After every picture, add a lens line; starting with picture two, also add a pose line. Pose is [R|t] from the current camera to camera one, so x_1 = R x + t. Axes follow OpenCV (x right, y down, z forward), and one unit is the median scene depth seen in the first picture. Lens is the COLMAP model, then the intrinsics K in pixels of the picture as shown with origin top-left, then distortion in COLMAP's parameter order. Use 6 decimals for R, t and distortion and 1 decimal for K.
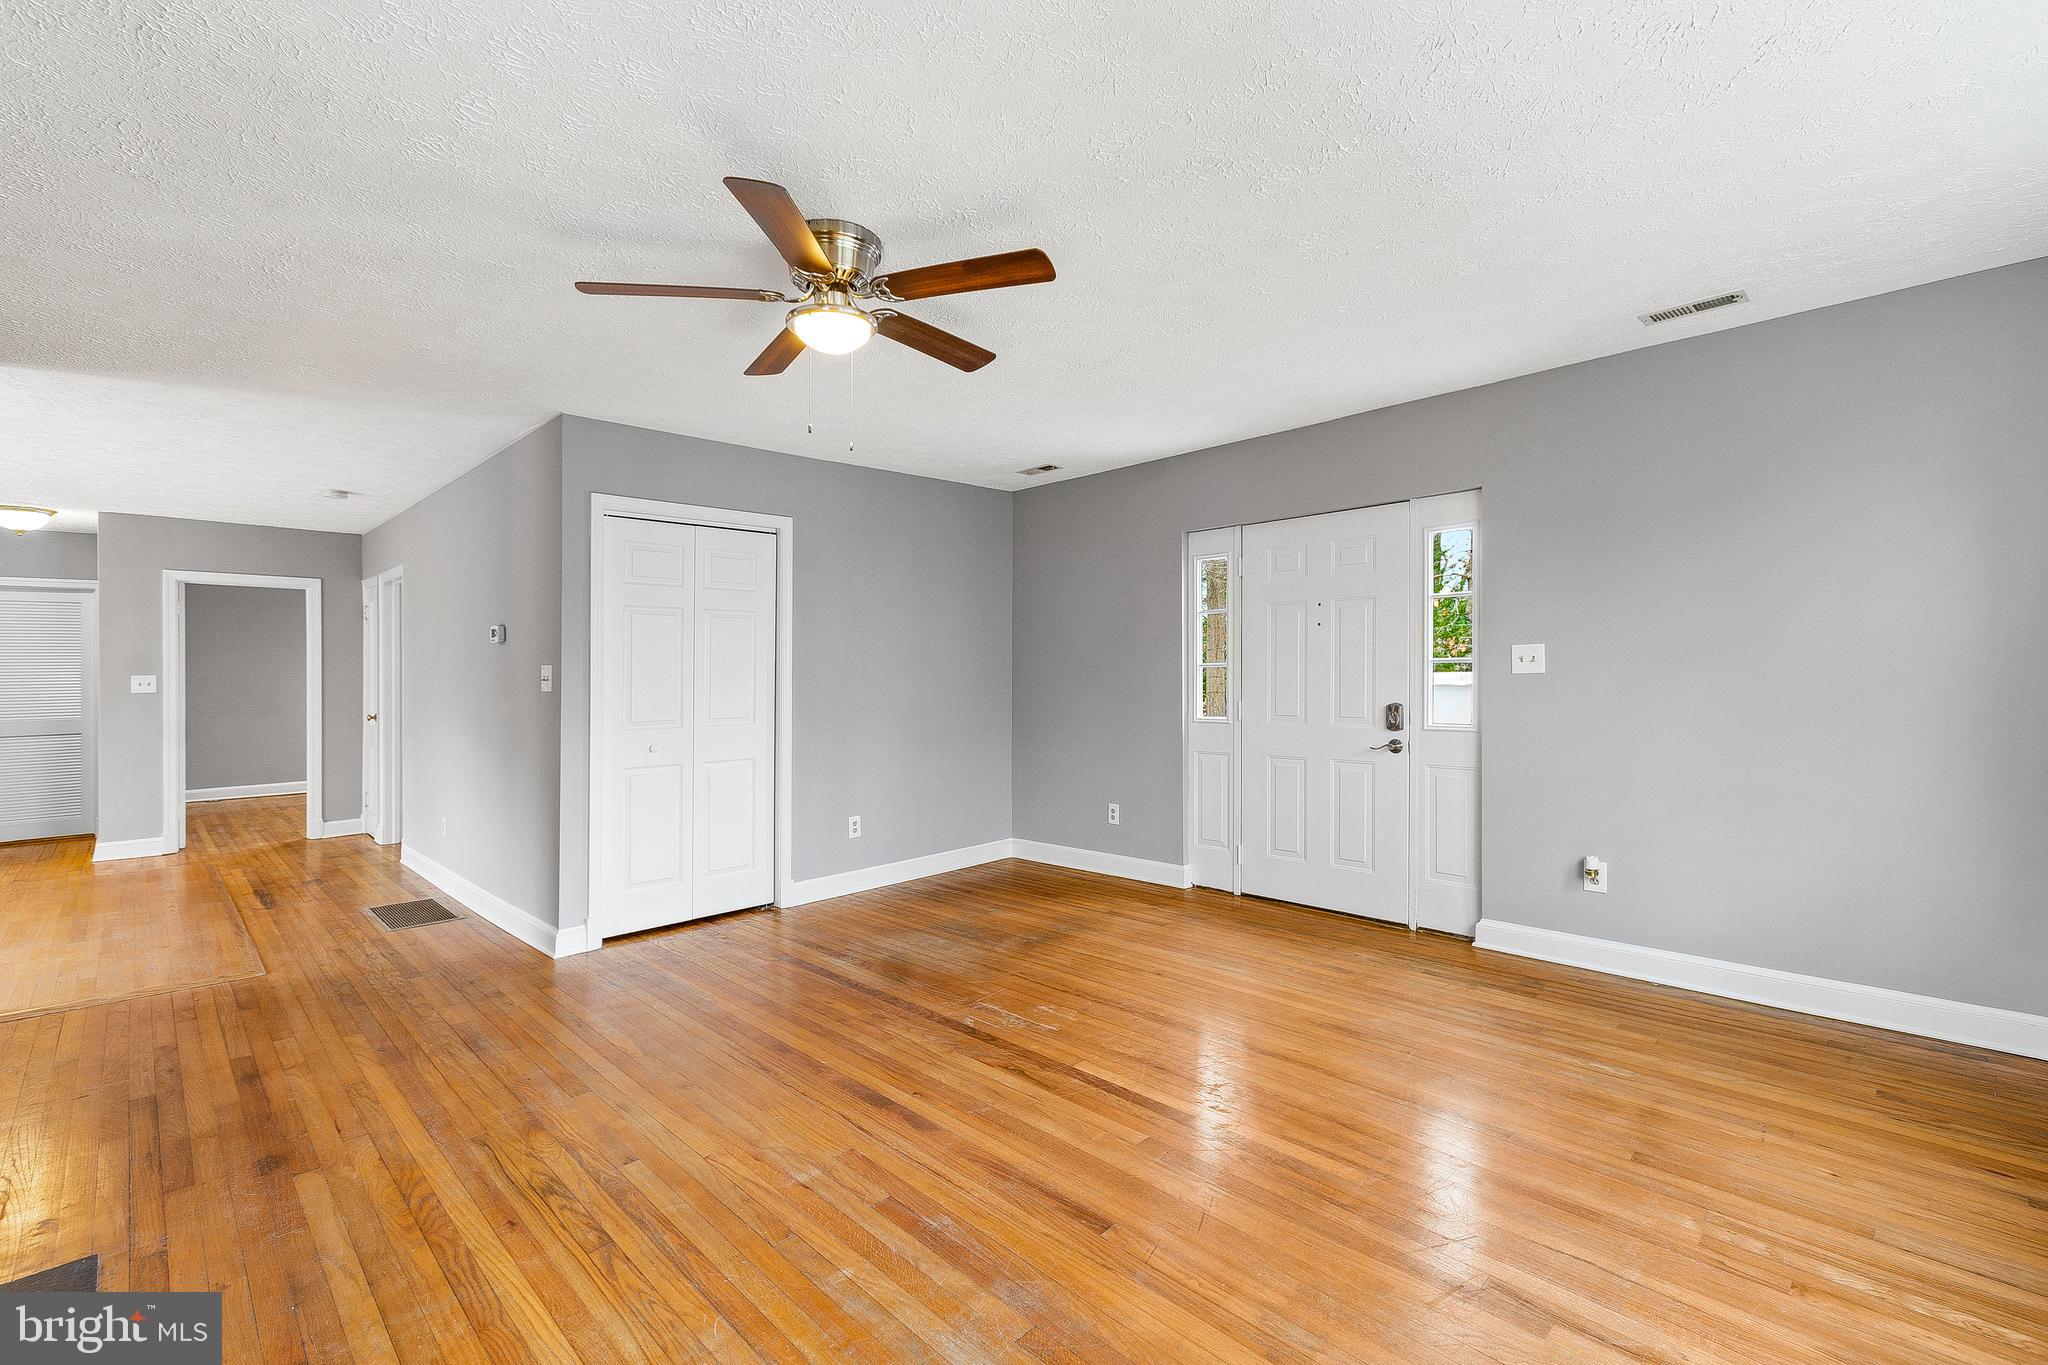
lens RADIAL K [[893.3, 0, 1028.2], [0, 893.3, 676.5], [0, 0, 1]] dist [0.017114, -0.000160]
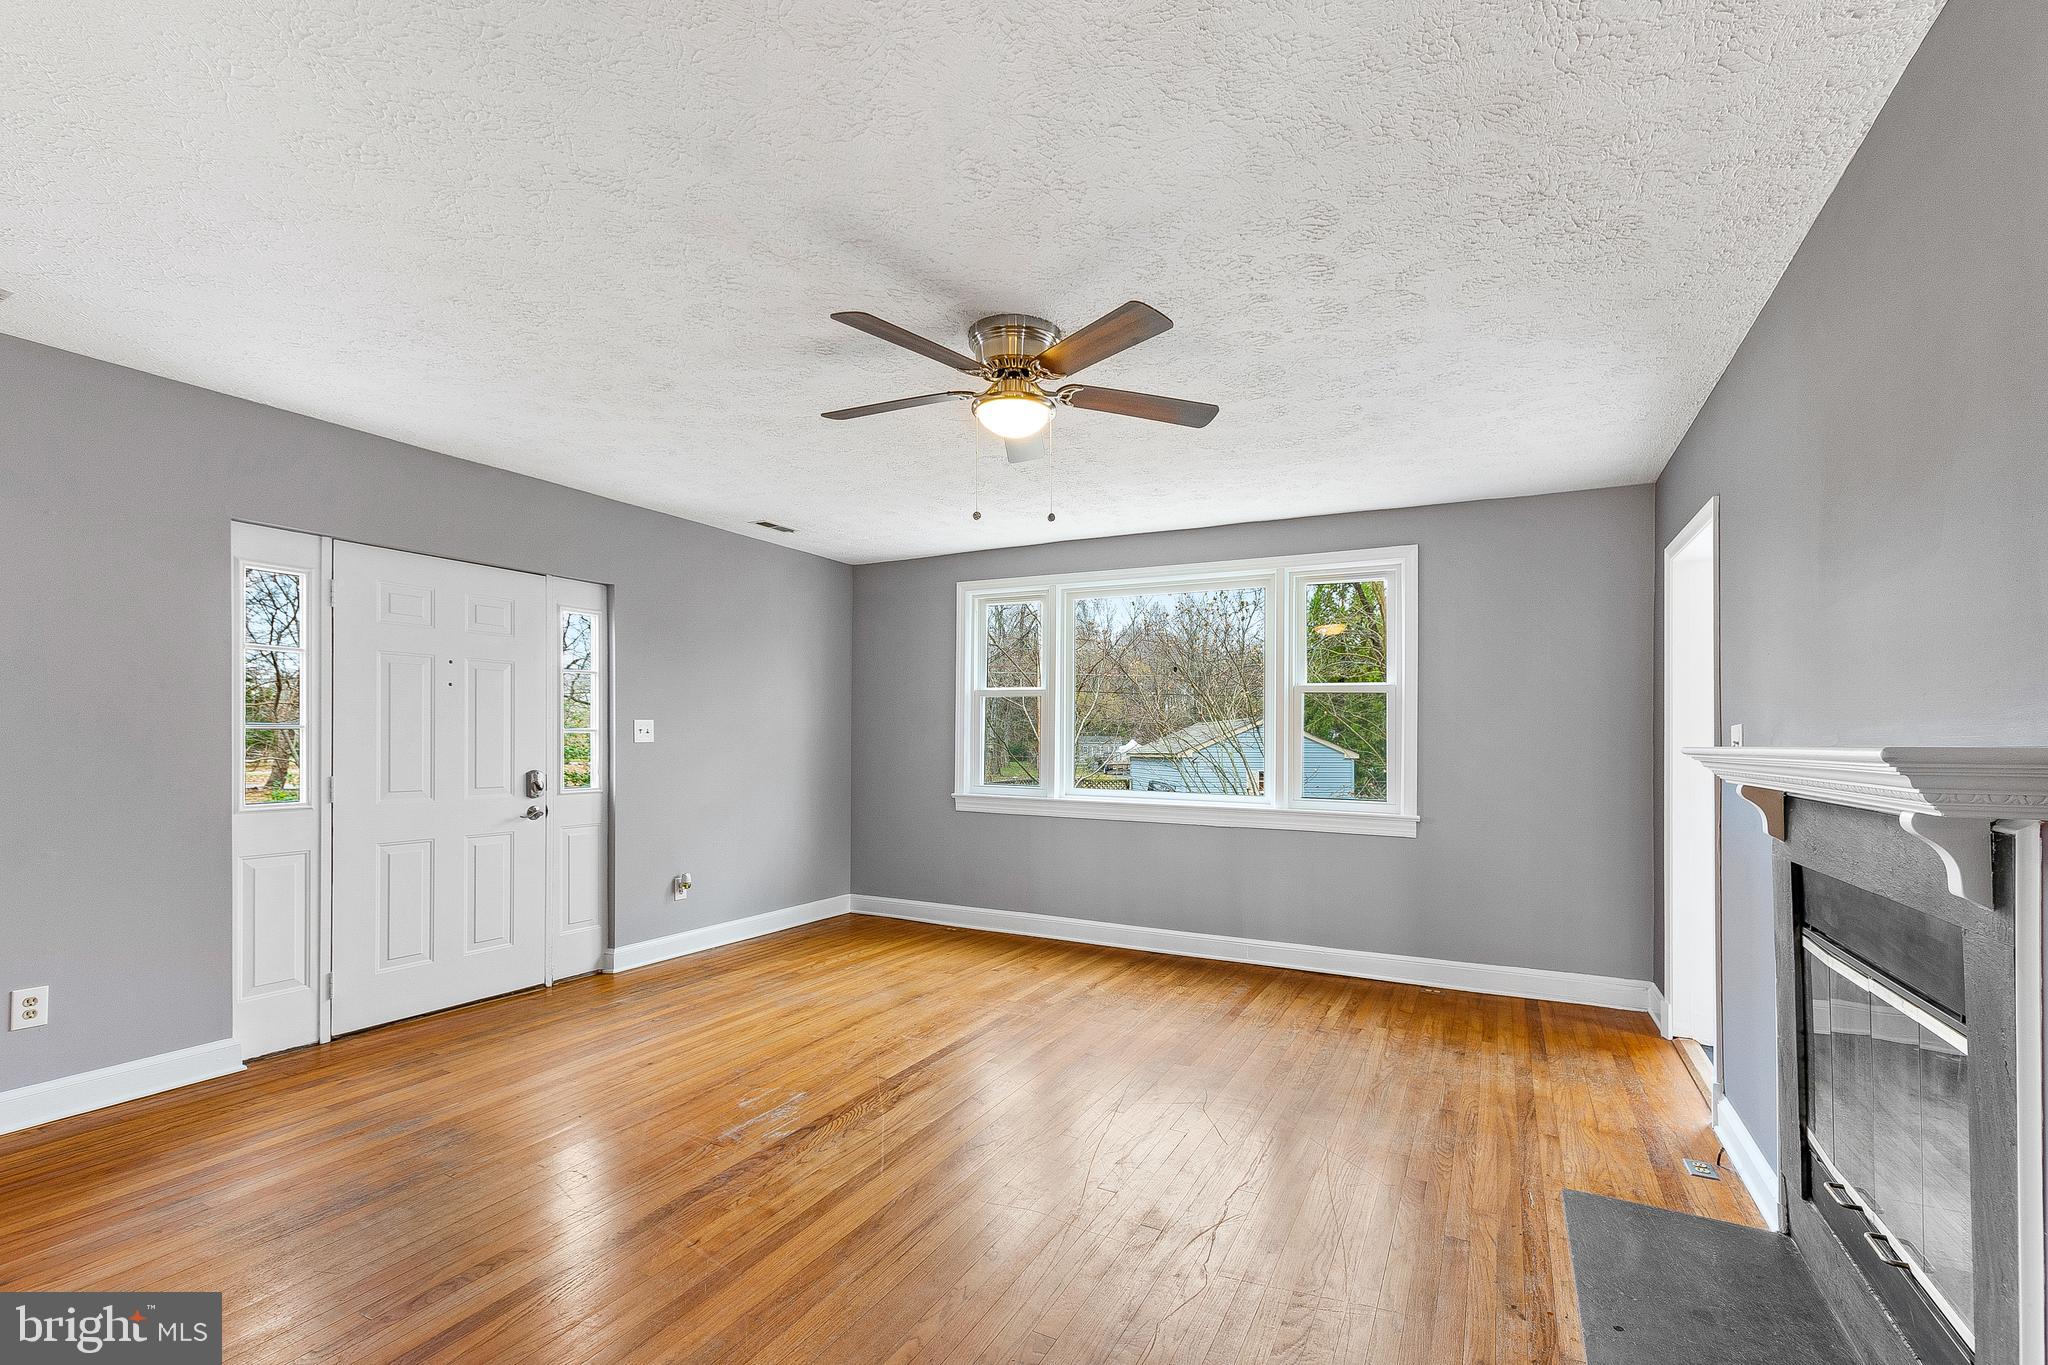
lens RADIAL K [[904.4, 0, 1017.4], [0, 904.4, 738.9], [0, 0, 1]] dist [0.019975, -0.000098]
pose [[-0.289632, 0.010727, 0.957078, -1.048515], [-0.001272, 0.999932, -0.011592, 0.007172], [-0.957137, -0.004575, -0.289598, 1.096329]]
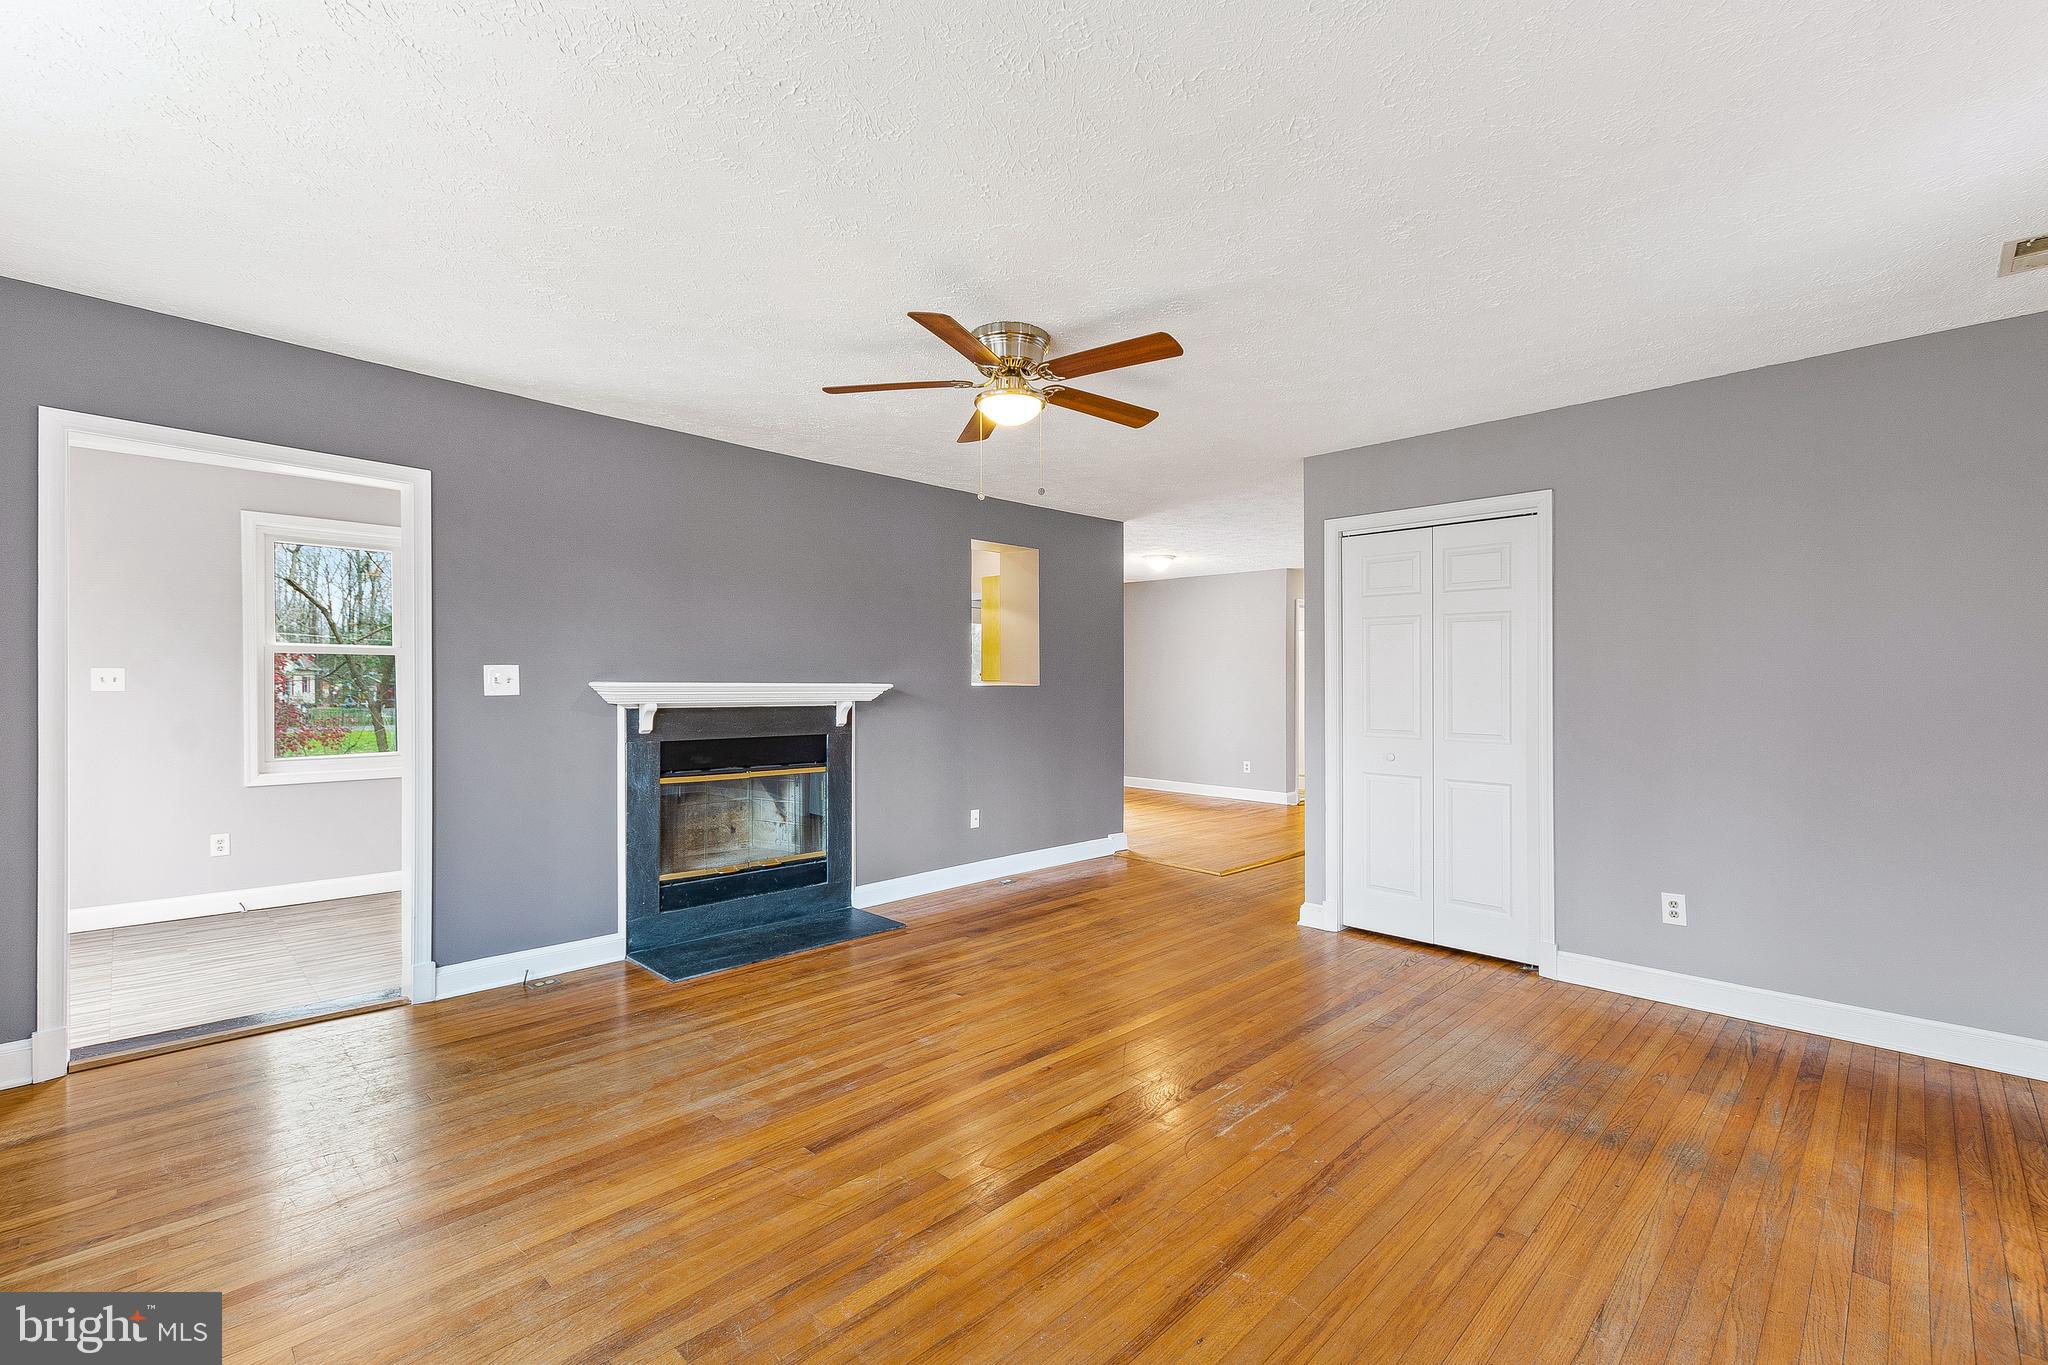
lens RADIAL K [[893.3, 0, 1028.2], [0, 893.3, 676.5], [0, 0, 1]] dist [0.017114, -0.000160]
pose [[0.005644, 0.006762, -0.999961, 0.850809], [-0.009648, 0.999931, 0.006707, -0.019685], [0.999938, 0.009610, 0.005709, 0.845545]]
